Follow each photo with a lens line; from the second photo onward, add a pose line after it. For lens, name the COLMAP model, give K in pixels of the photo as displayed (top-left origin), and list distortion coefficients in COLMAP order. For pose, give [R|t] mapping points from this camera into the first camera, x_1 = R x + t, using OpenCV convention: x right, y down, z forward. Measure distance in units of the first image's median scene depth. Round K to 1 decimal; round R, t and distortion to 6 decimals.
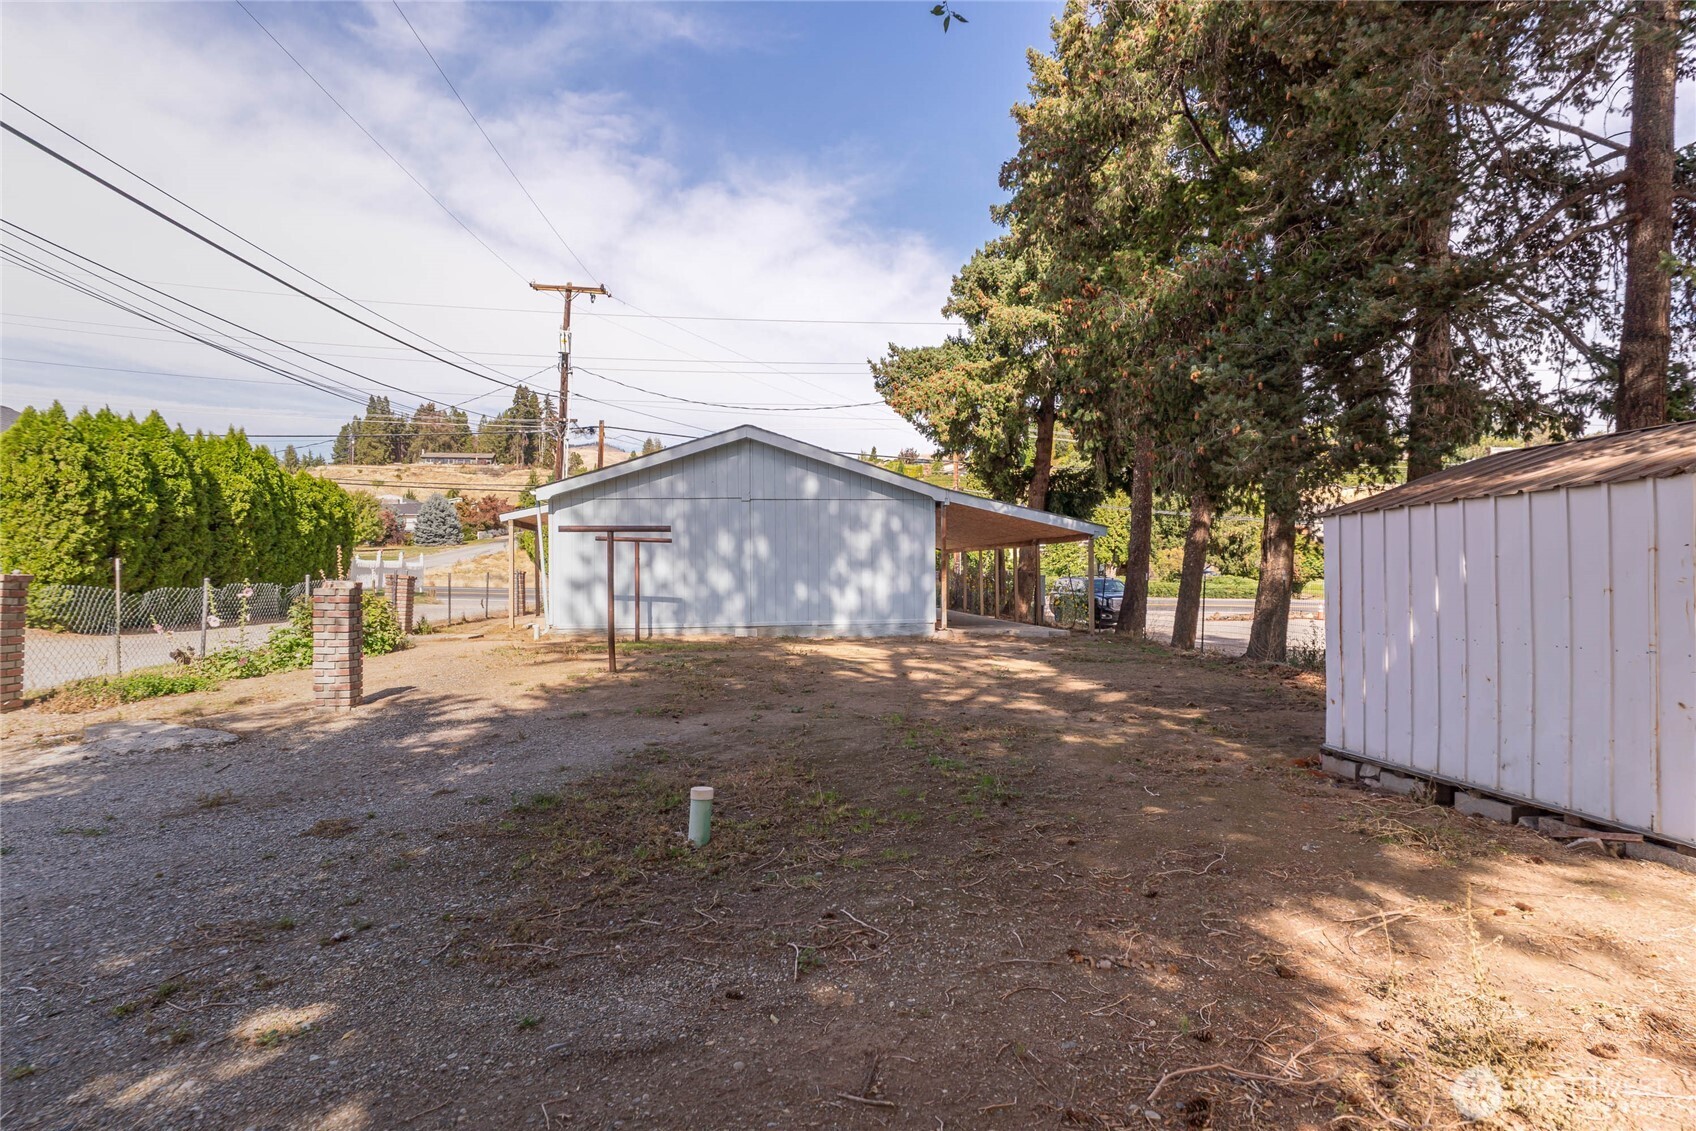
lens RADIAL K [[897.0, 0, 848.0], [0, 897.0, 565.5], [0, 0, 1]] dist [-0.018590, 0.000764]
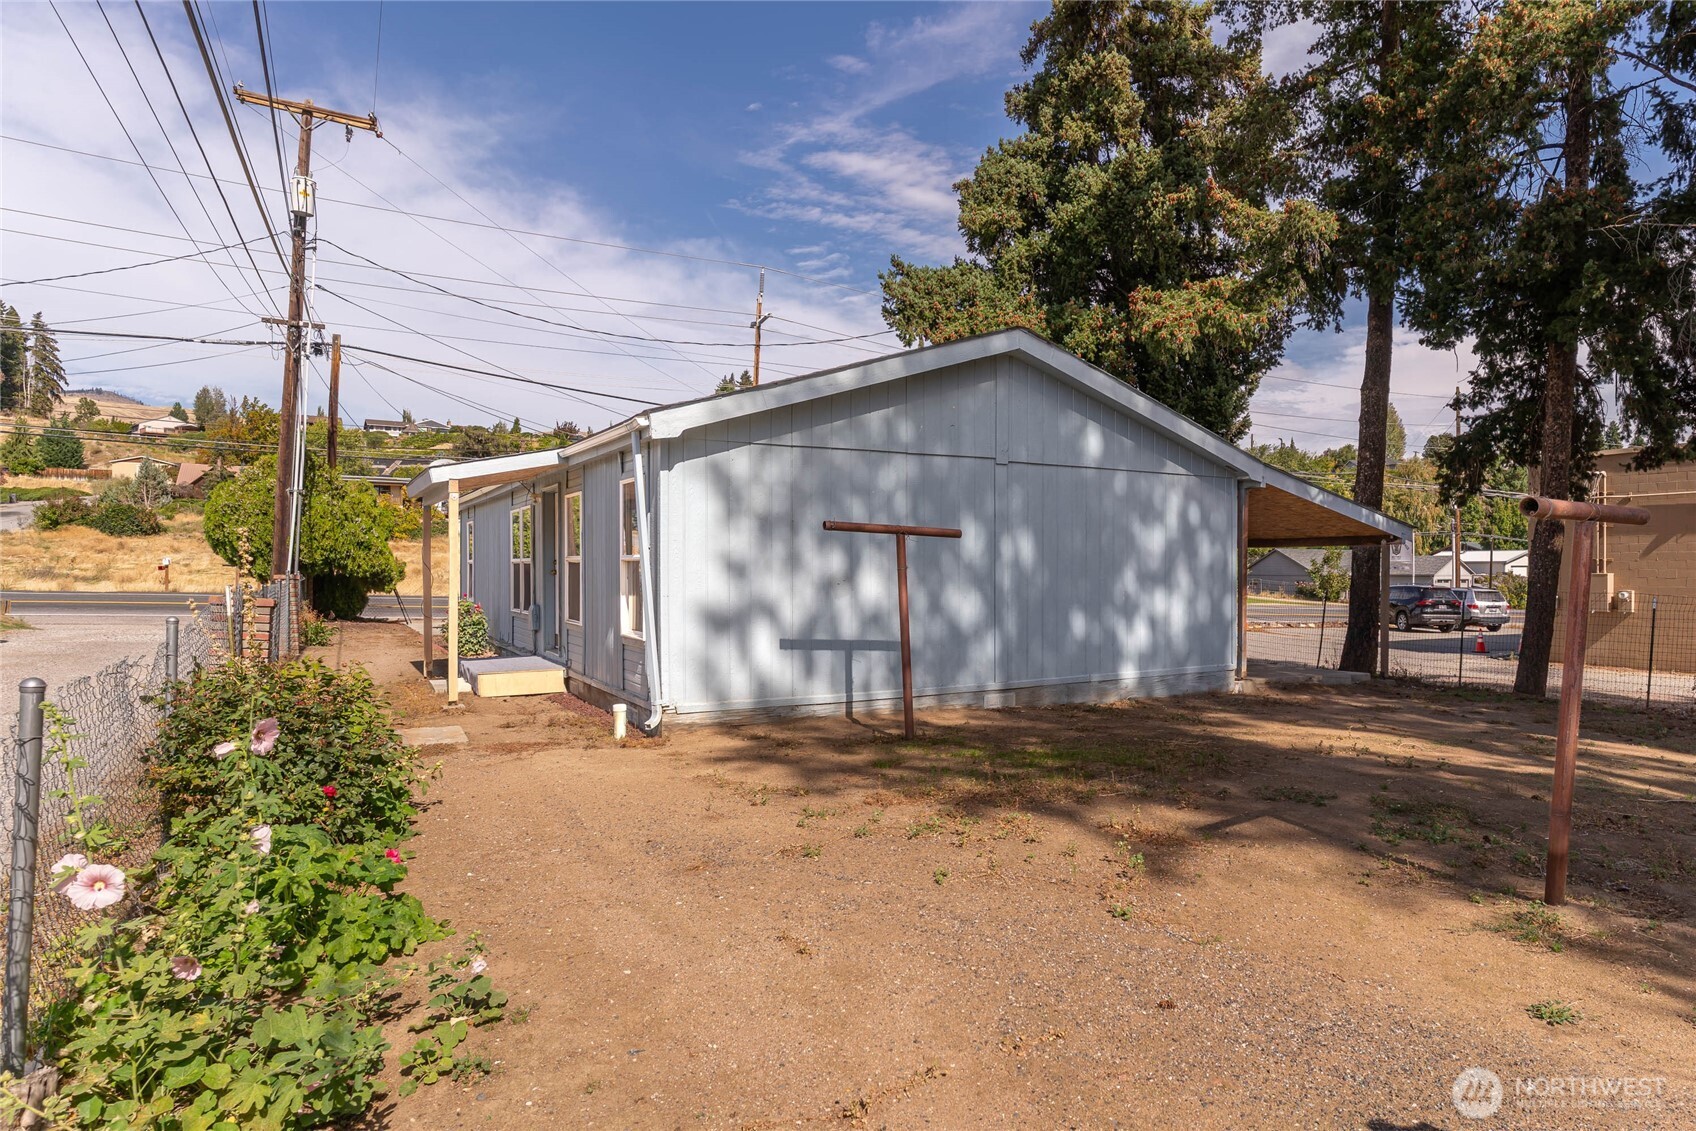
lens RADIAL K [[897.0, 0, 848.0], [0, 897.0, 565.5], [0, 0, 1]] dist [-0.018590, 0.000764]
pose [[0.921292, 0.010059, 0.388743, -0.415256], [-0.019461, 0.999605, 0.020255, -0.018373], [-0.388385, -0.026226, 0.921124, 0.518994]]
